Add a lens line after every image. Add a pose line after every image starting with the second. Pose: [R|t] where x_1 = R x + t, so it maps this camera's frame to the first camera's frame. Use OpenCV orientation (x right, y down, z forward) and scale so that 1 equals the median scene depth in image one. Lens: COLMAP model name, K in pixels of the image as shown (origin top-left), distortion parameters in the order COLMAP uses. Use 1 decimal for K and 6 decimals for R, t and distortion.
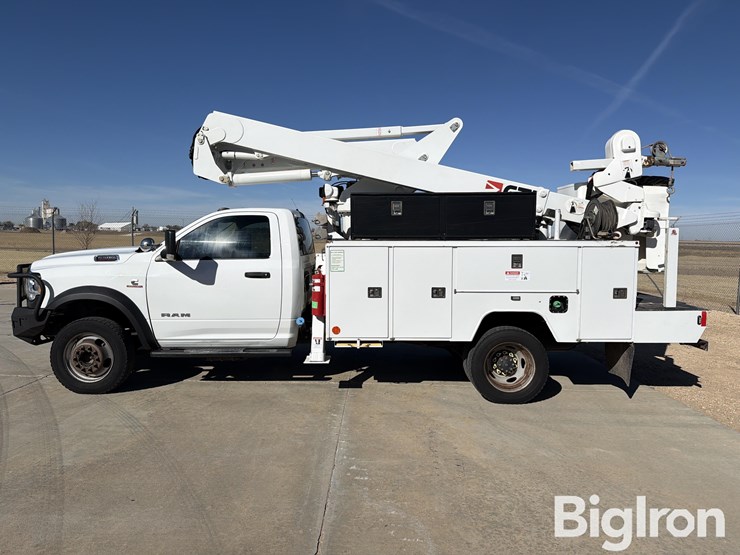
lens RADIAL K [[520.8, 0, 374.3], [0, 520.8, 279.9], [0, 0, 1]] dist [0.054443, -0.081635]
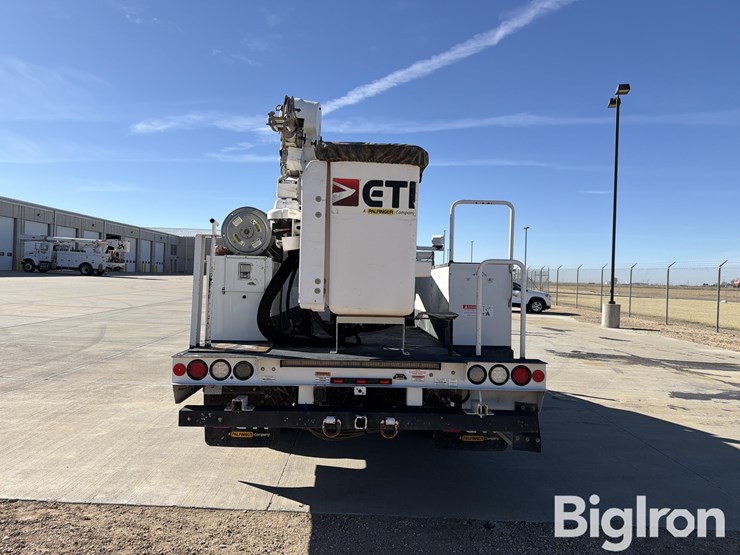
lens RADIAL K [[524.4, 0, 370.0], [0, 524.4, 277.5], [0, 0, 1]] dist [0.041865, -0.051773]
pose [[0.024908, -0.014387, -0.999586, 1.275023], [-0.115400, 0.993171, -0.017171, -0.053471], [0.993007, 0.115780, 0.023078, 1.197067]]
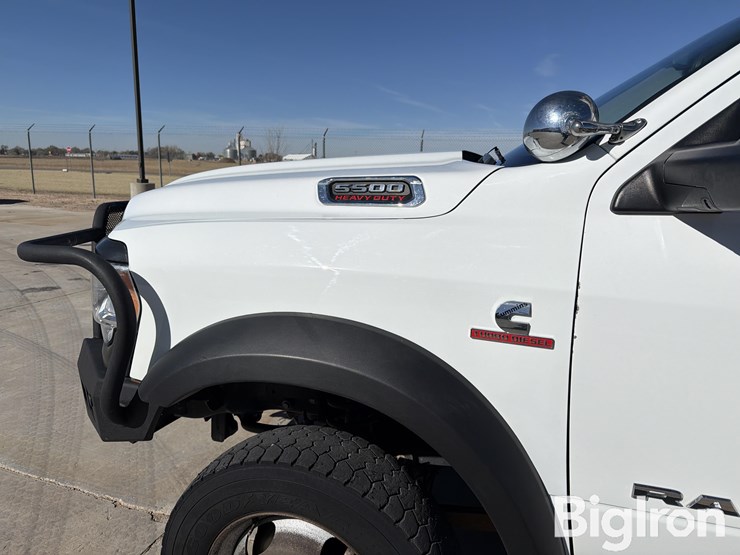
lens RADIAL K [[520.8, 0, 374.3], [0, 520.8, 279.9], [0, 0, 1]] dist [0.054443, -0.081635]
pose [[0.951508, 0.070618, -0.299409, -0.452306], [-0.032102, 0.990774, 0.131664, -0.034006], [0.305944, -0.115668, 0.944997, 0.809381]]
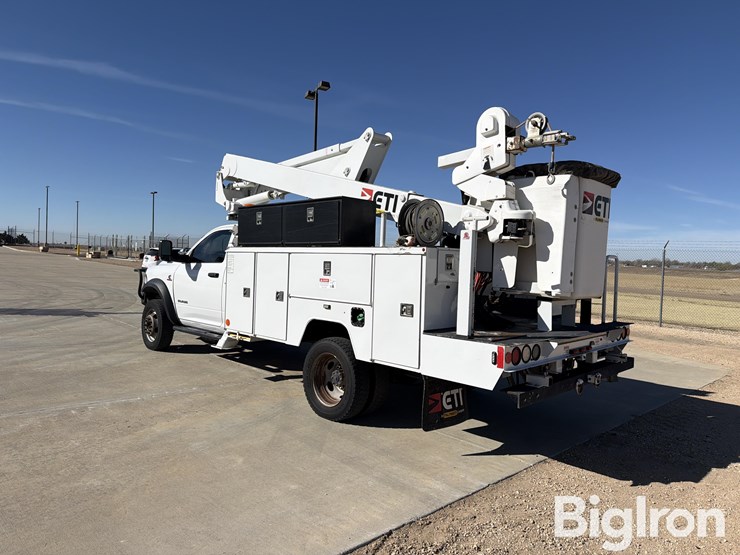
lens RADIAL K [[520.8, 0, 374.3], [0, 520.8, 279.9], [0, 0, 1]] dist [0.054443, -0.081635]
pose [[0.700957, 0.039346, -0.712118, 0.990003], [-0.085084, 0.995960, -0.028721, 0.005501], [0.708110, 0.080722, 0.701472, 0.377804]]
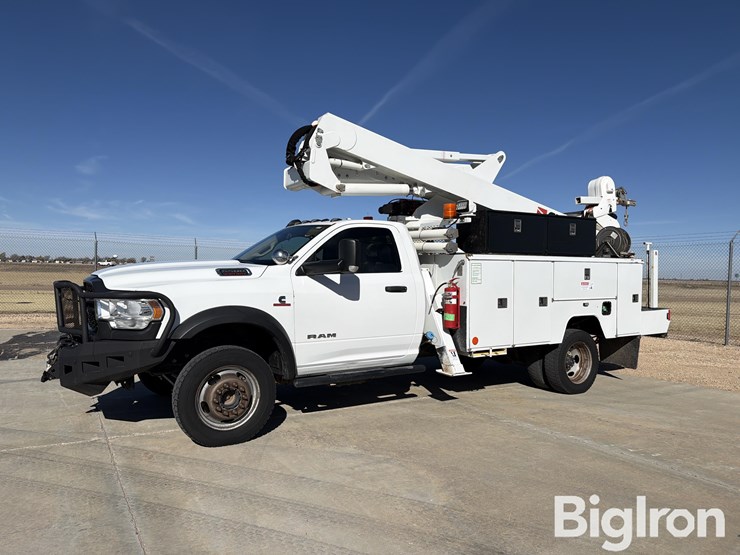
lens RADIAL K [[524.4, 0, 370.0], [0, 524.4, 277.5], [0, 0, 1]] dist [0.041865, -0.051773]
pose [[0.850919, -0.003989, 0.525282, -0.784988], [0.033743, 0.998321, -0.047080, 0.012827], [-0.524213, 0.057786, 0.849625, 0.210154]]
